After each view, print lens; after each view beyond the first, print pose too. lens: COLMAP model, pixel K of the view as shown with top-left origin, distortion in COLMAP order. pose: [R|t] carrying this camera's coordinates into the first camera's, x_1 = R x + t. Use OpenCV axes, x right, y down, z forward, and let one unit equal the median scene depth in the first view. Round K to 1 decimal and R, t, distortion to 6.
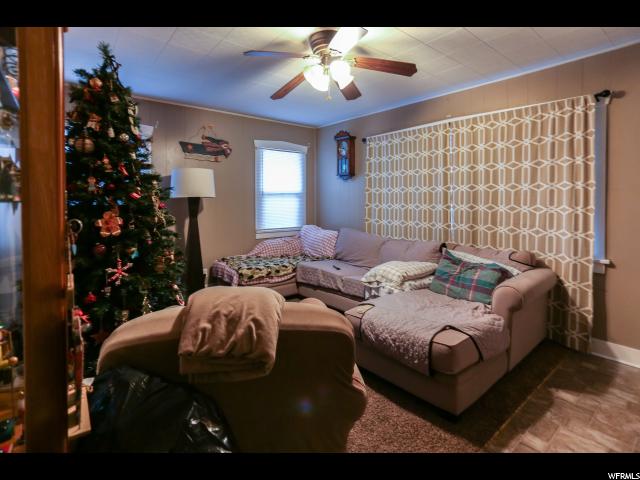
lens RADIAL K [[318.8, 0, 326.0], [0, 318.8, 239.9], [0, 0, 1]] dist [-0.058203, 0.031499]
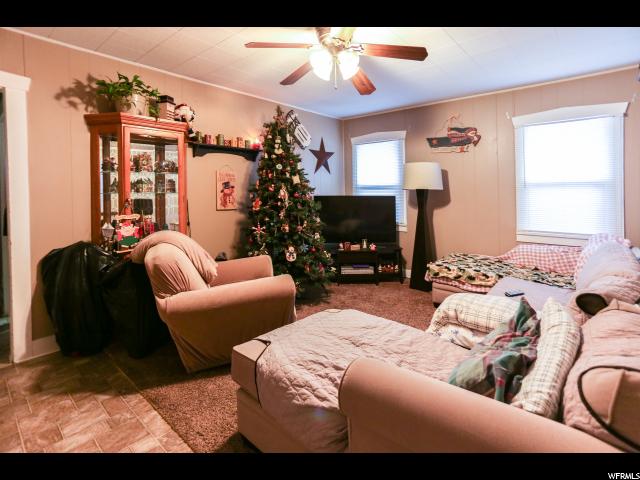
lens RADIAL K [[318.8, 0, 326.0], [0, 318.8, 239.9], [0, 0, 1]] dist [-0.058203, 0.031499]
pose [[0.173051, 0.143719, -0.974371, 0.574916], [-0.121638, 0.984841, 0.123660, -0.055859], [0.977373, 0.097121, 0.187909, 0.467440]]
